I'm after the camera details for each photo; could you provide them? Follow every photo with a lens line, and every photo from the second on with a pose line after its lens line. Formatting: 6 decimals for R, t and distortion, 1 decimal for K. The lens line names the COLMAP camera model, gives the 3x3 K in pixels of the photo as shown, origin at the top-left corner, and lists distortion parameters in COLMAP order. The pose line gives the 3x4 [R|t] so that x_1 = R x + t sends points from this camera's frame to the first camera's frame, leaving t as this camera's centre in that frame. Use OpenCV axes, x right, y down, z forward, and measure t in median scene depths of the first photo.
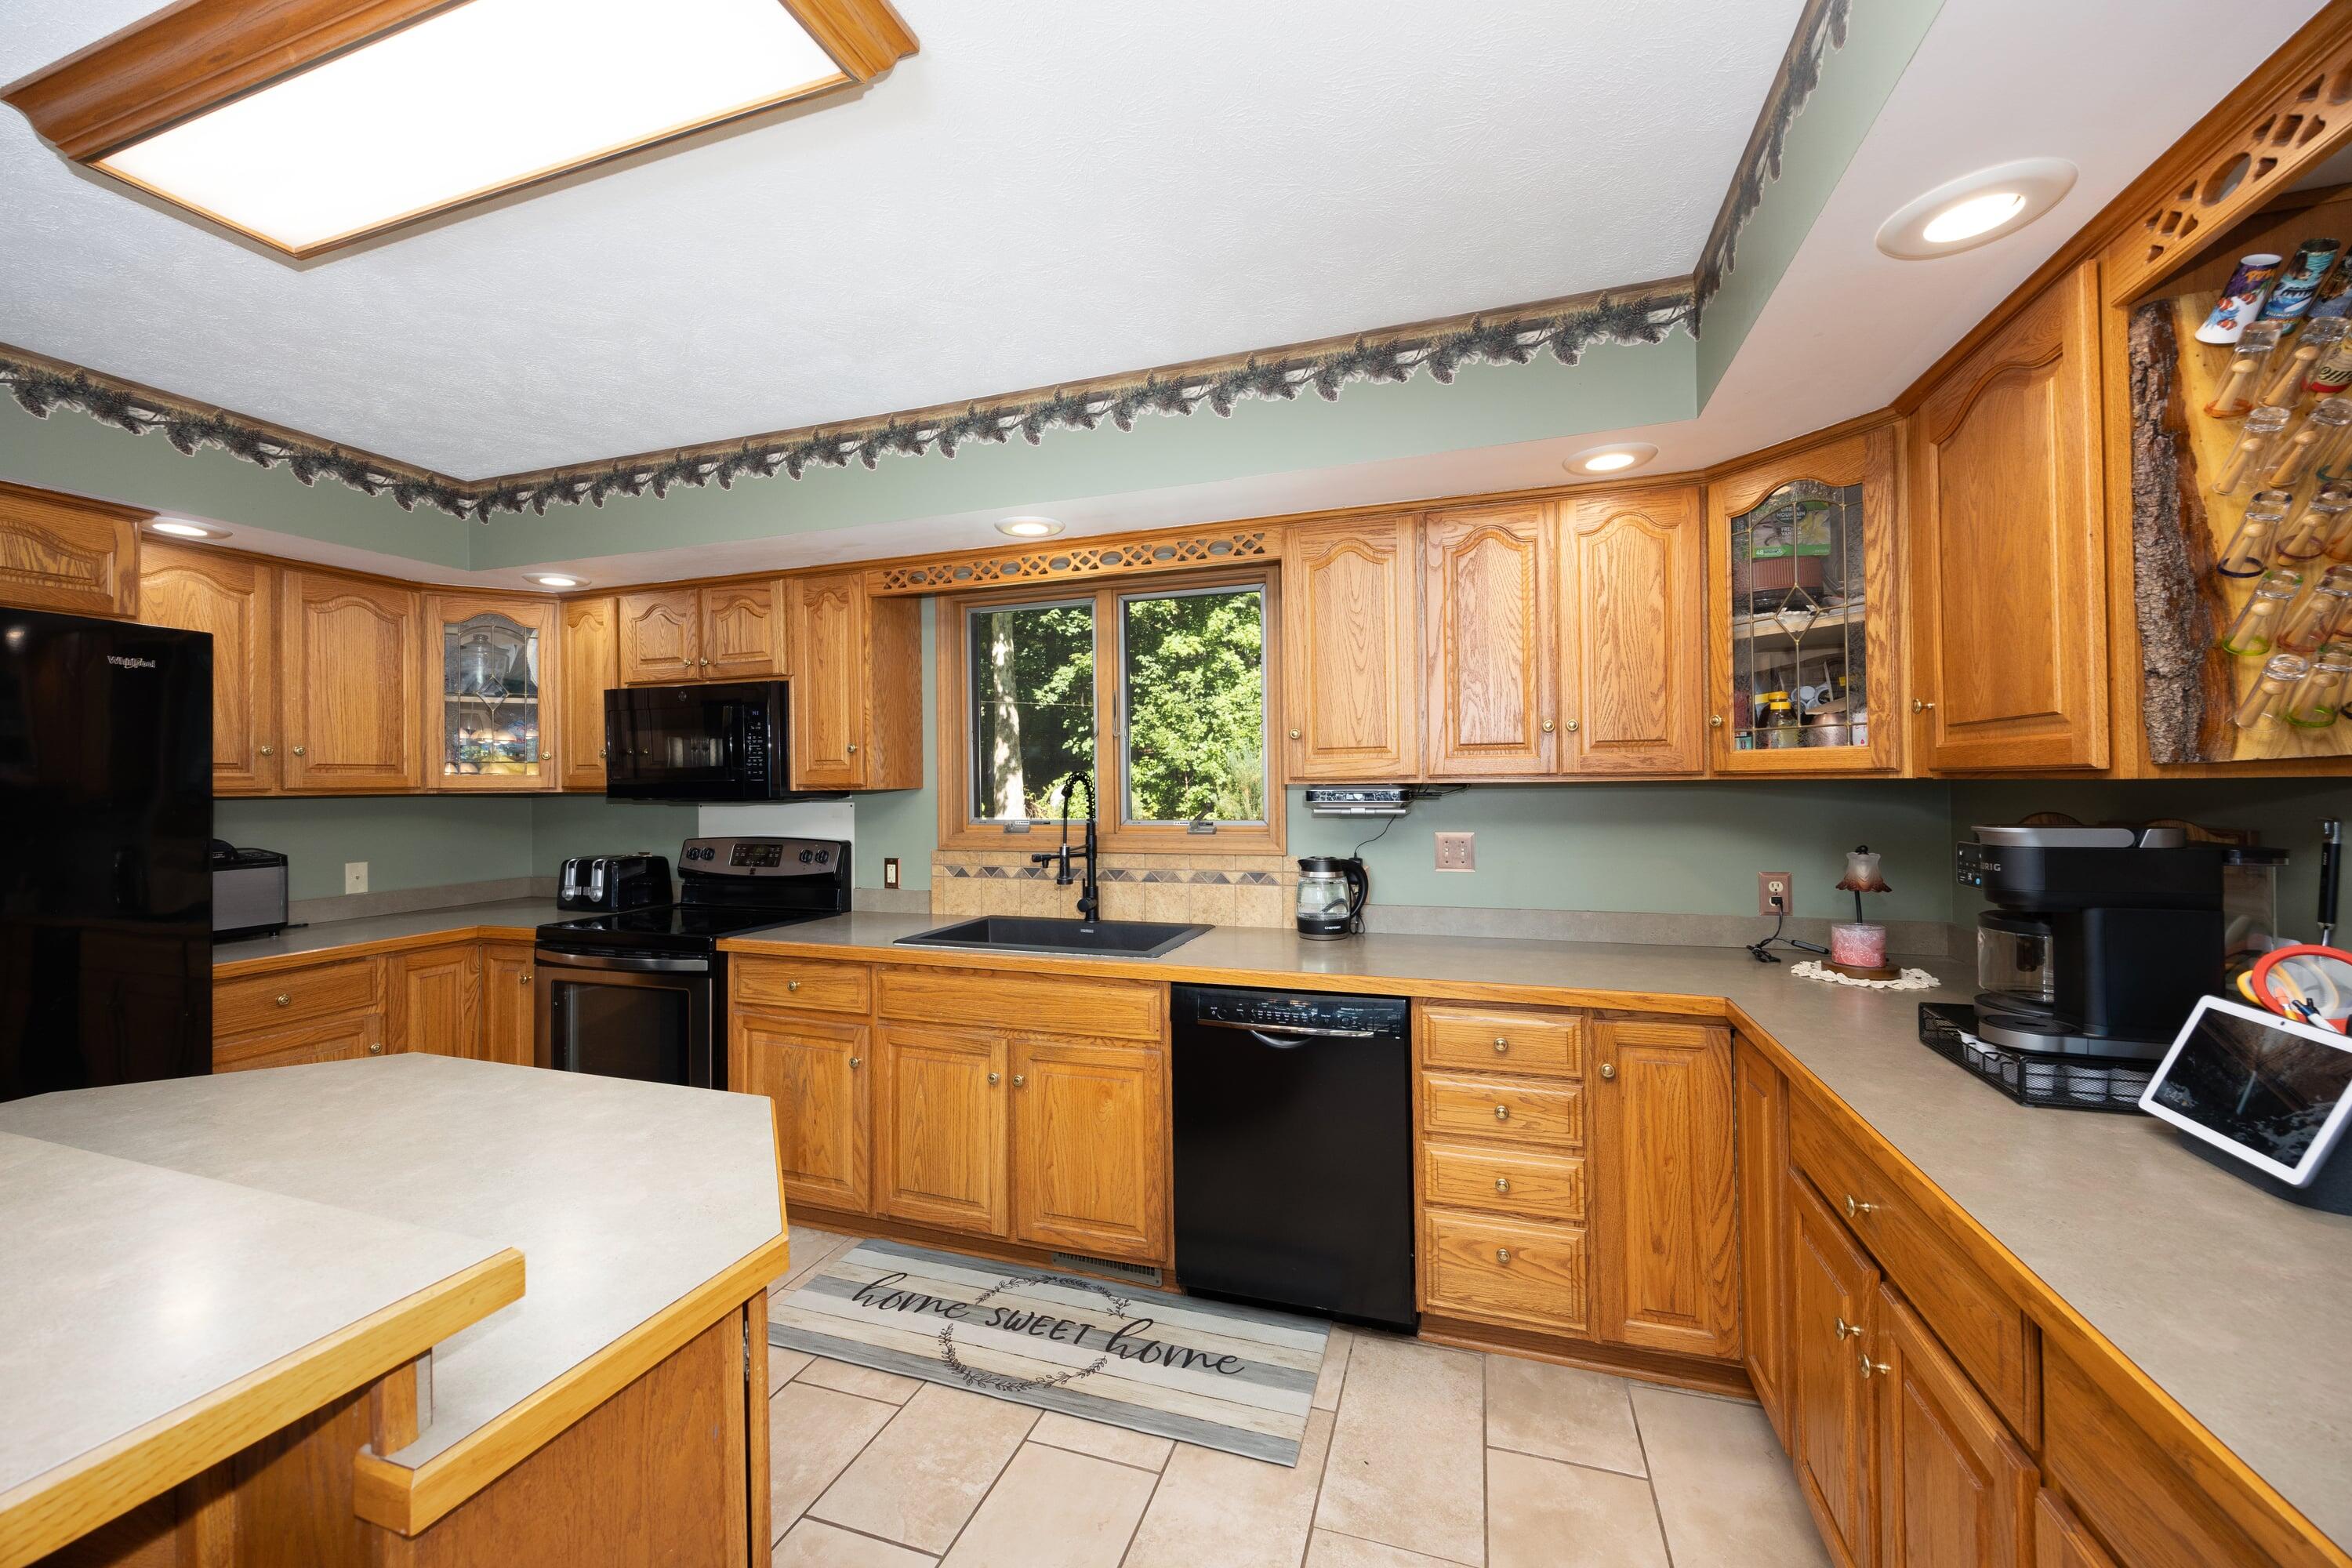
lens RADIAL K [[896.1, 0, 1178.2], [0, 896.1, 781.6], [0, 0, 1]] dist [-0.002764, -0.000275]
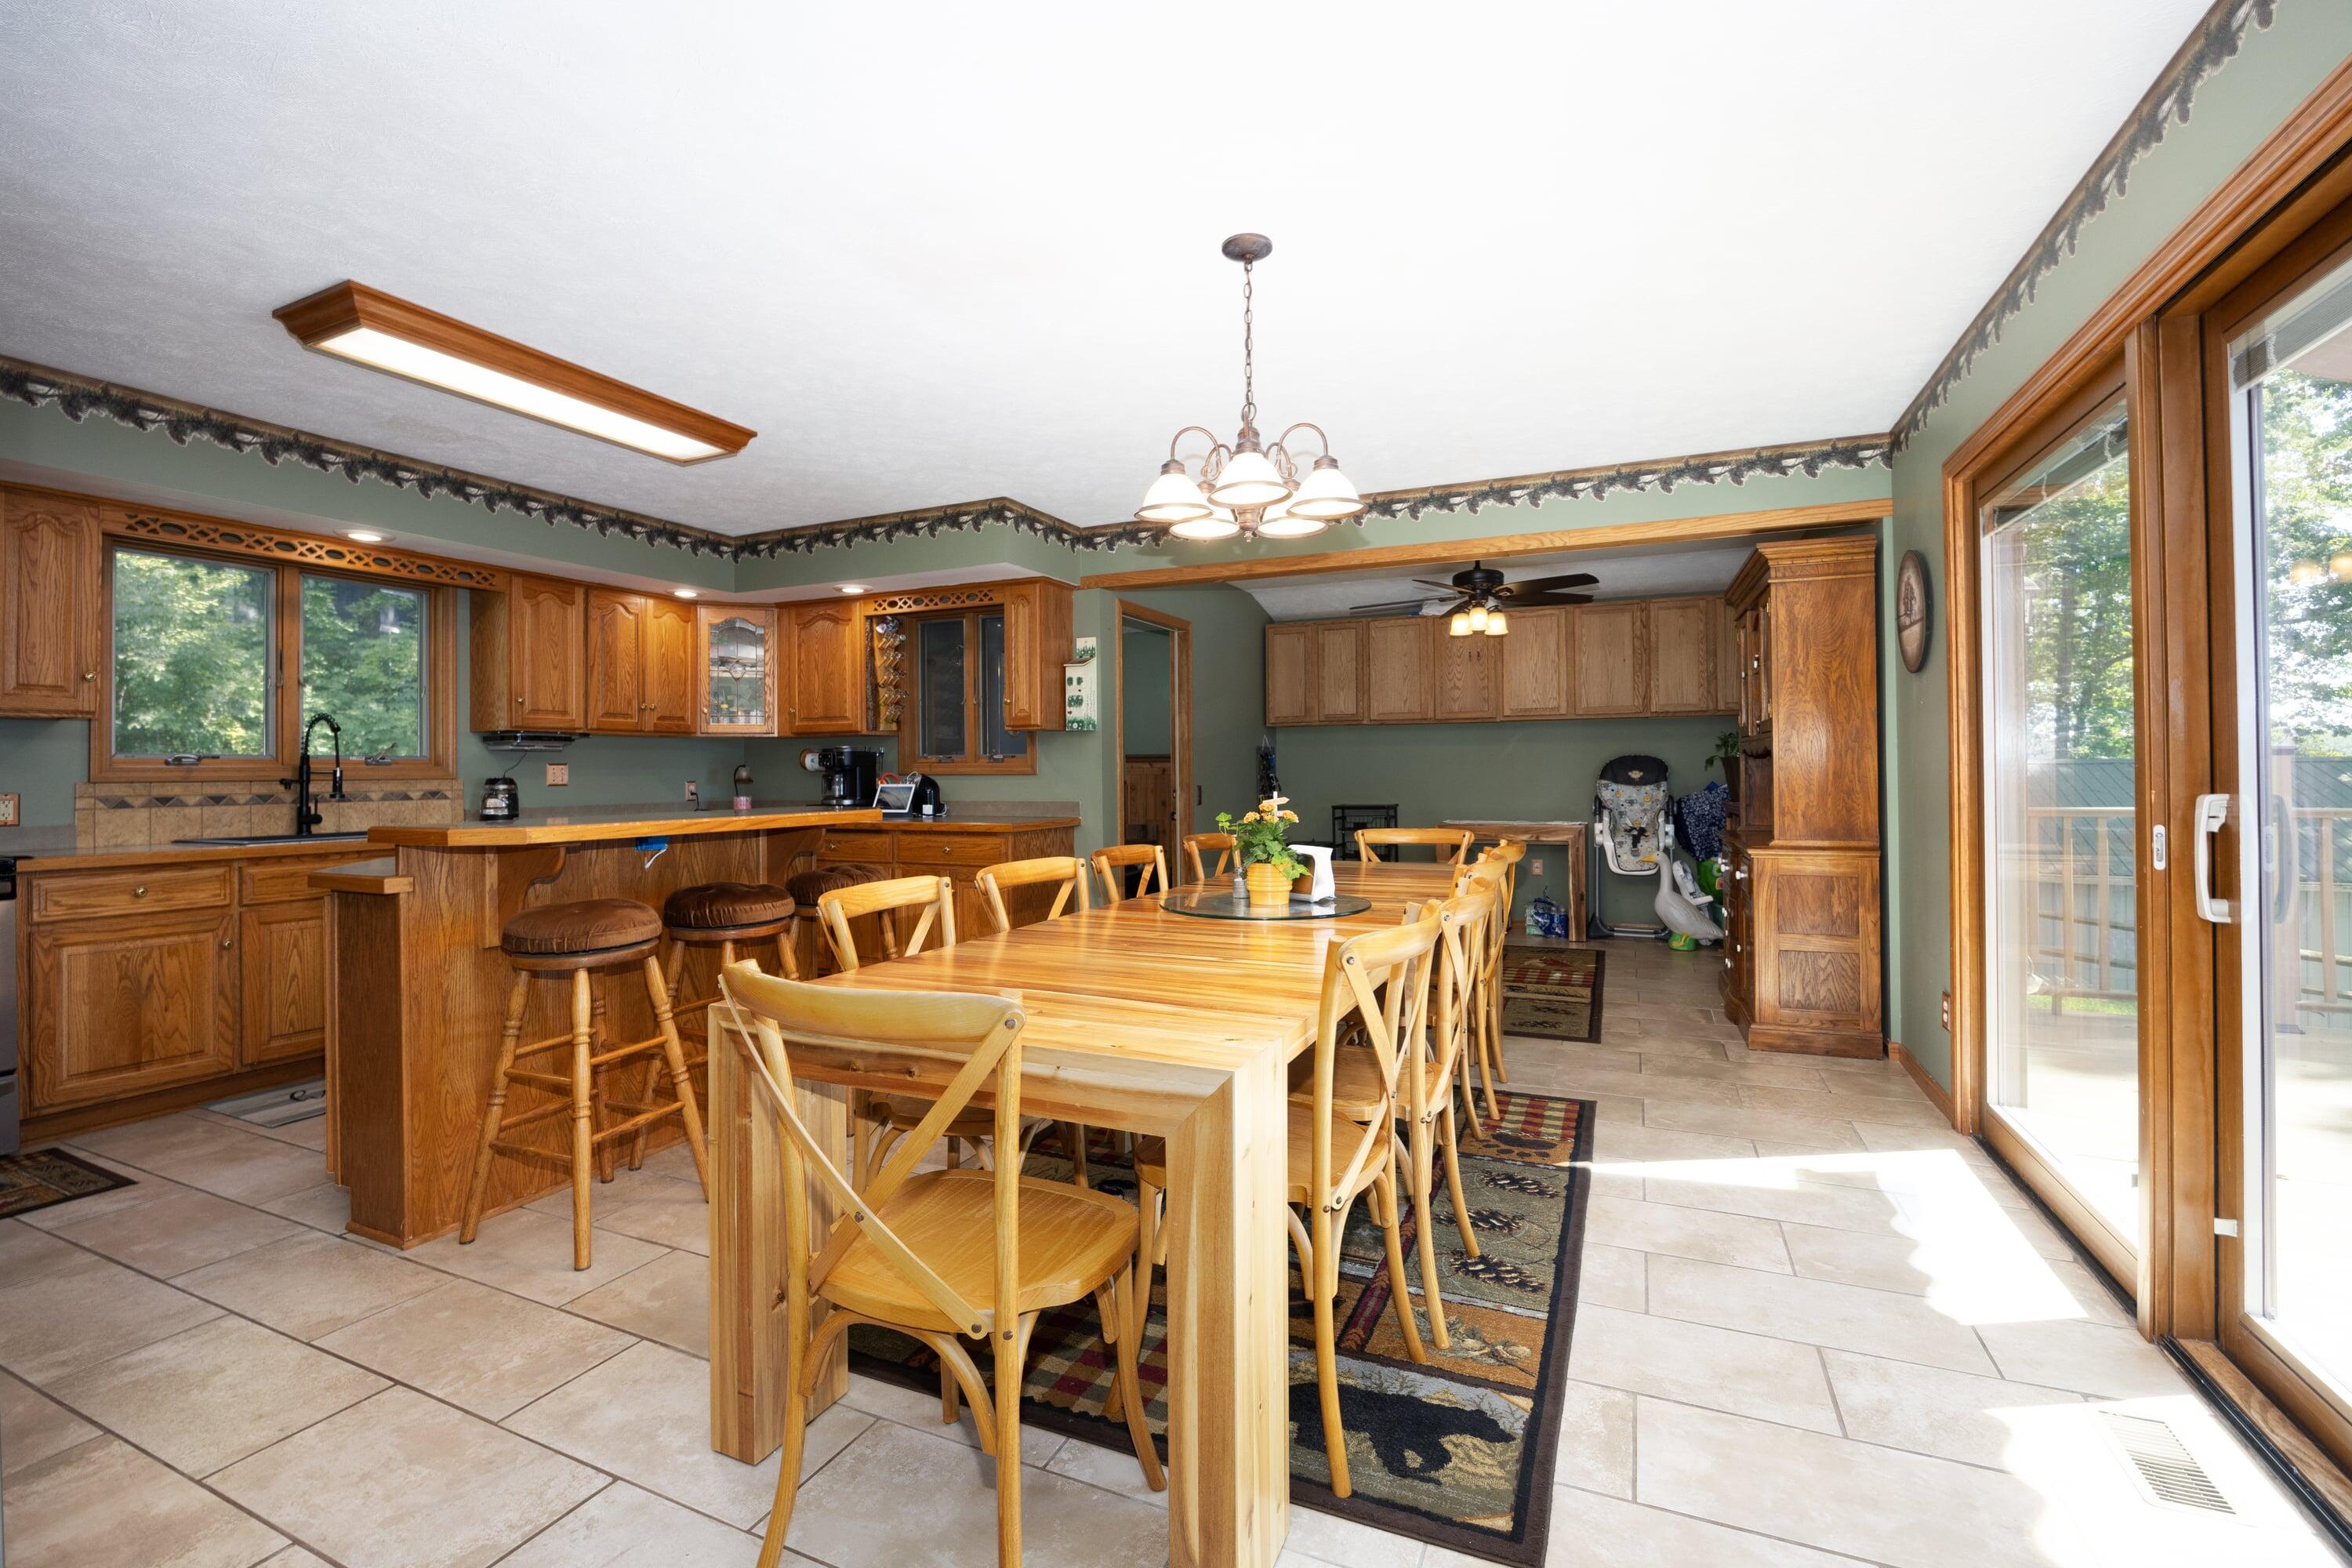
lens RADIAL K [[1021.7, 0, 1166.1], [0, 1021.7, 776.8], [0, 0, 1]] dist [-0.018465, 0.000730]
pose [[0.110923, 0.006352, 0.993809, -1.766229], [0.006176, 0.999956, -0.007081, 0.121067], [-0.993810, 0.006924, 0.110879, -0.451785]]
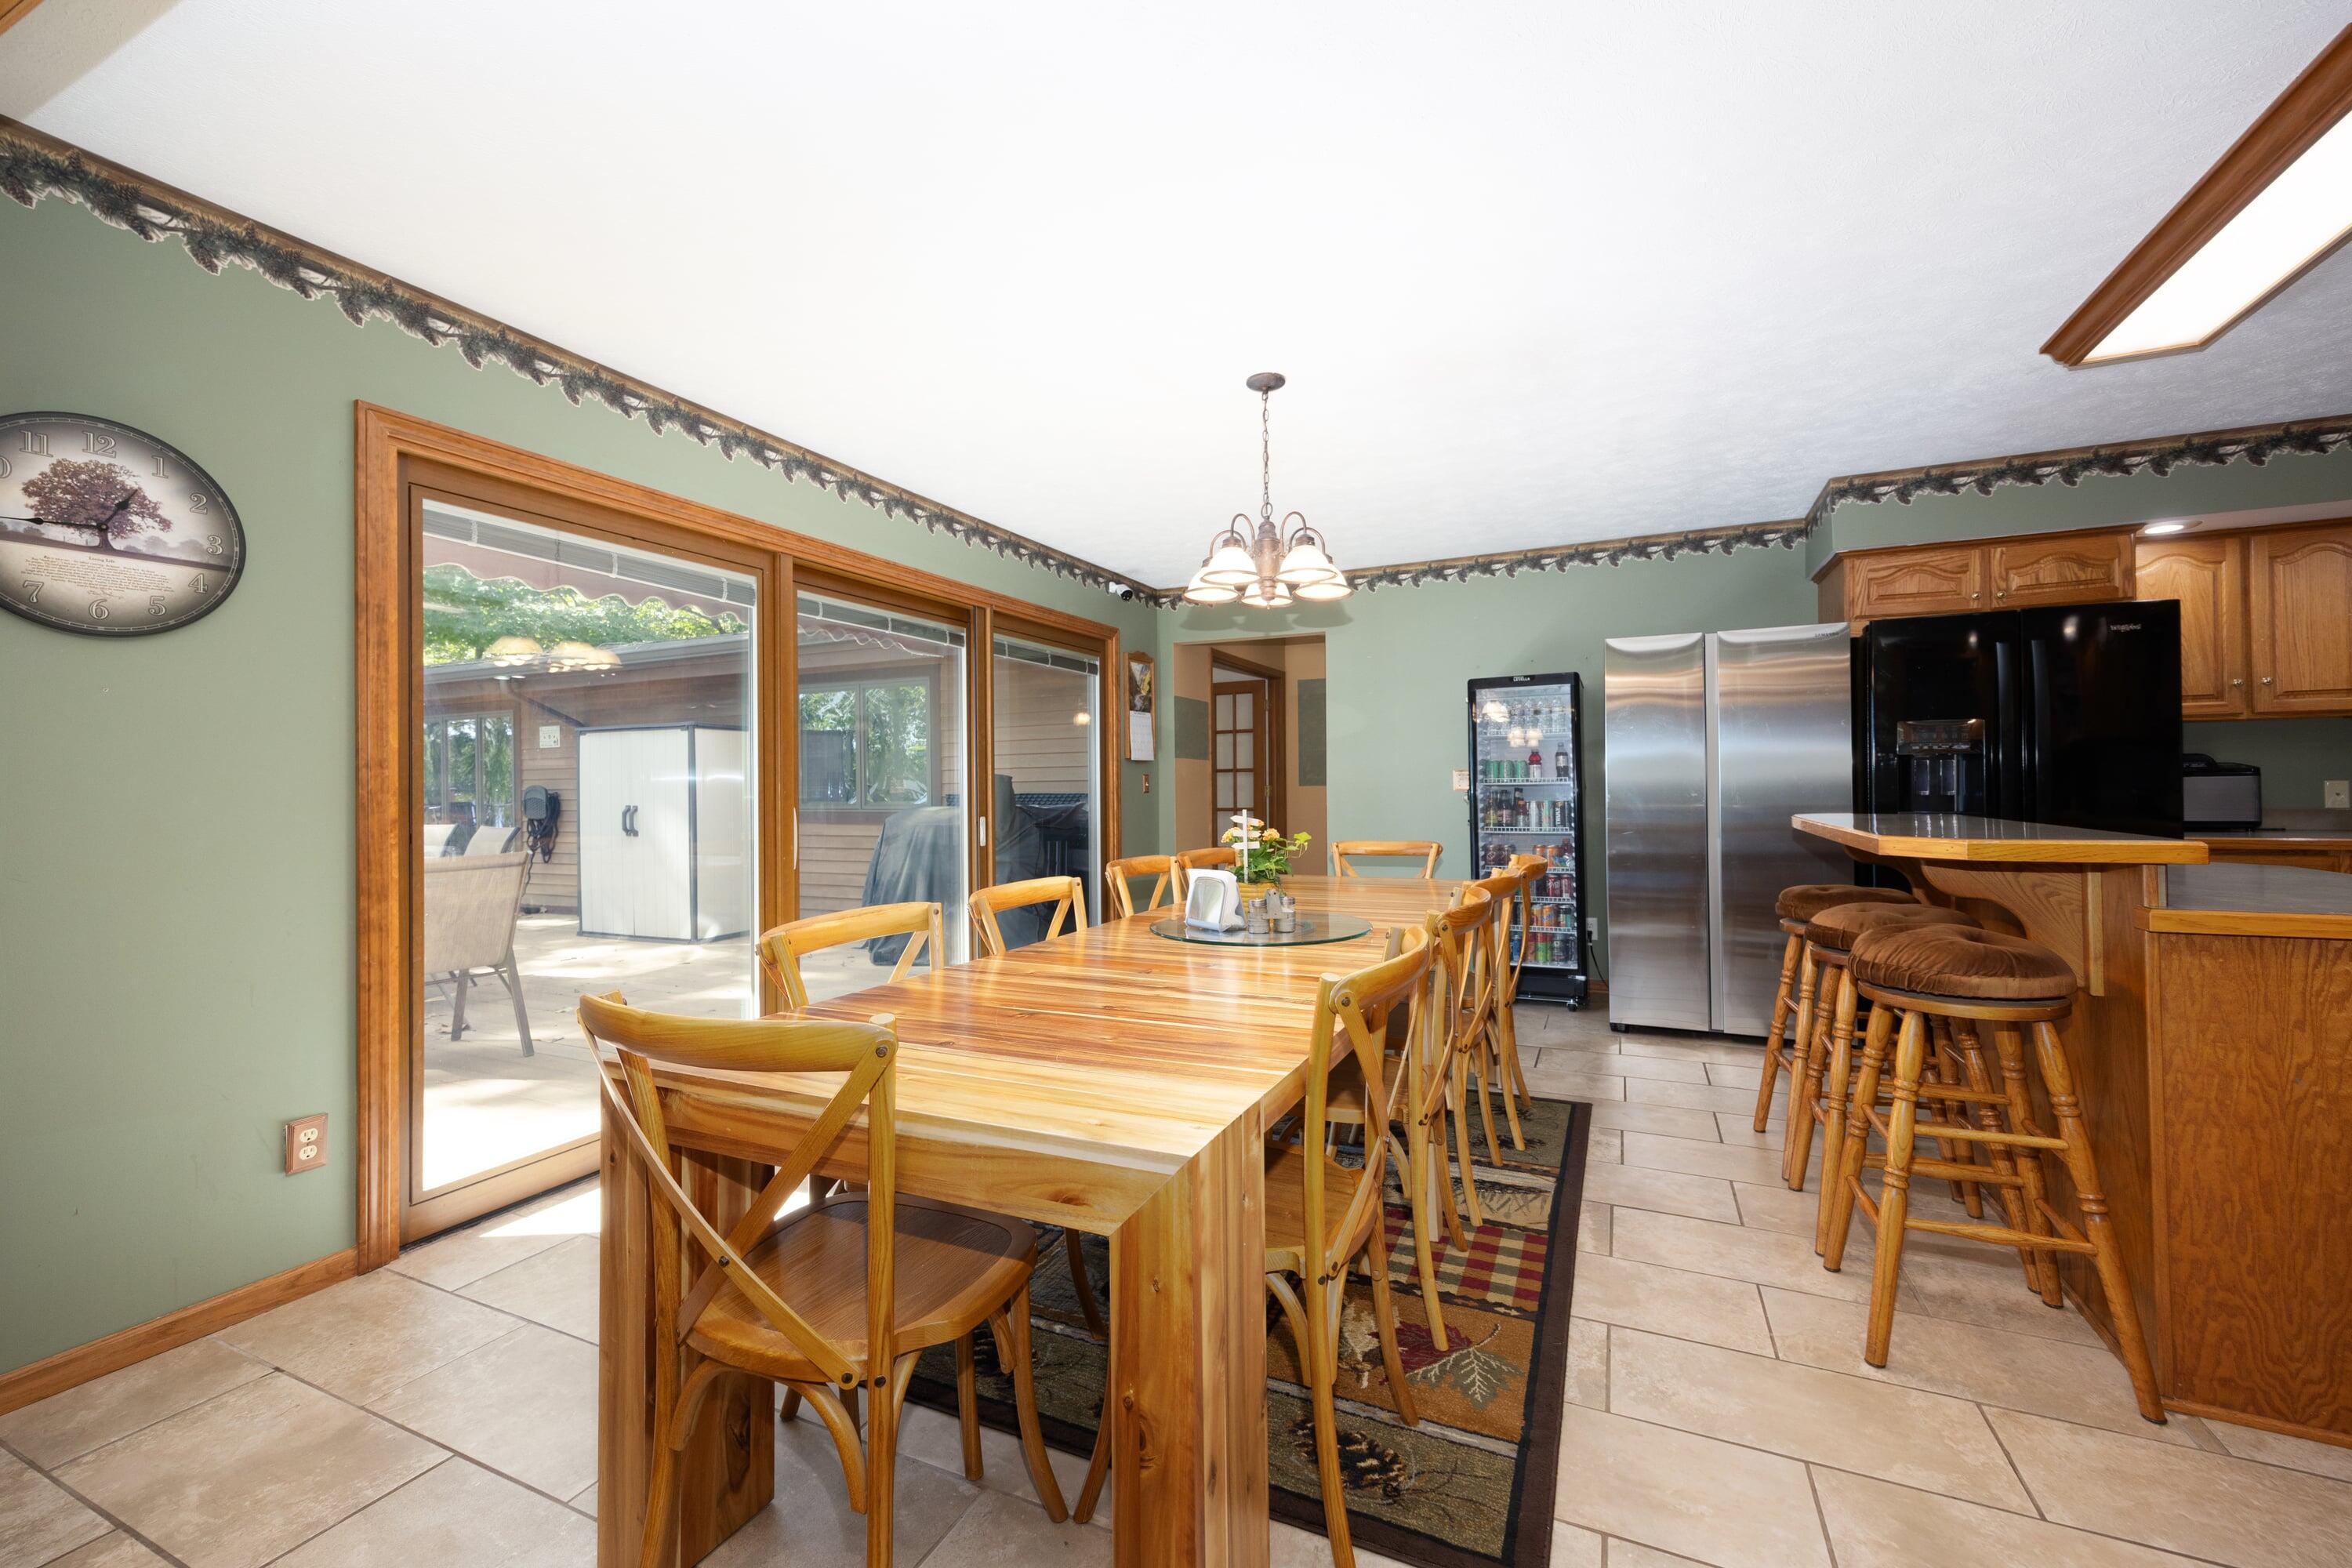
lens RADIAL K [[956.2, 0, 1193.9], [0, 956.2, 770.2], [0, 0, 1]] dist [0.022290, -0.001229]
pose [[-0.100974, -0.004996, -0.994876, 0.616504], [0.014369, 0.999876, -0.006479, 0.093421], [0.994785, -0.014950, -0.100890, -0.404355]]
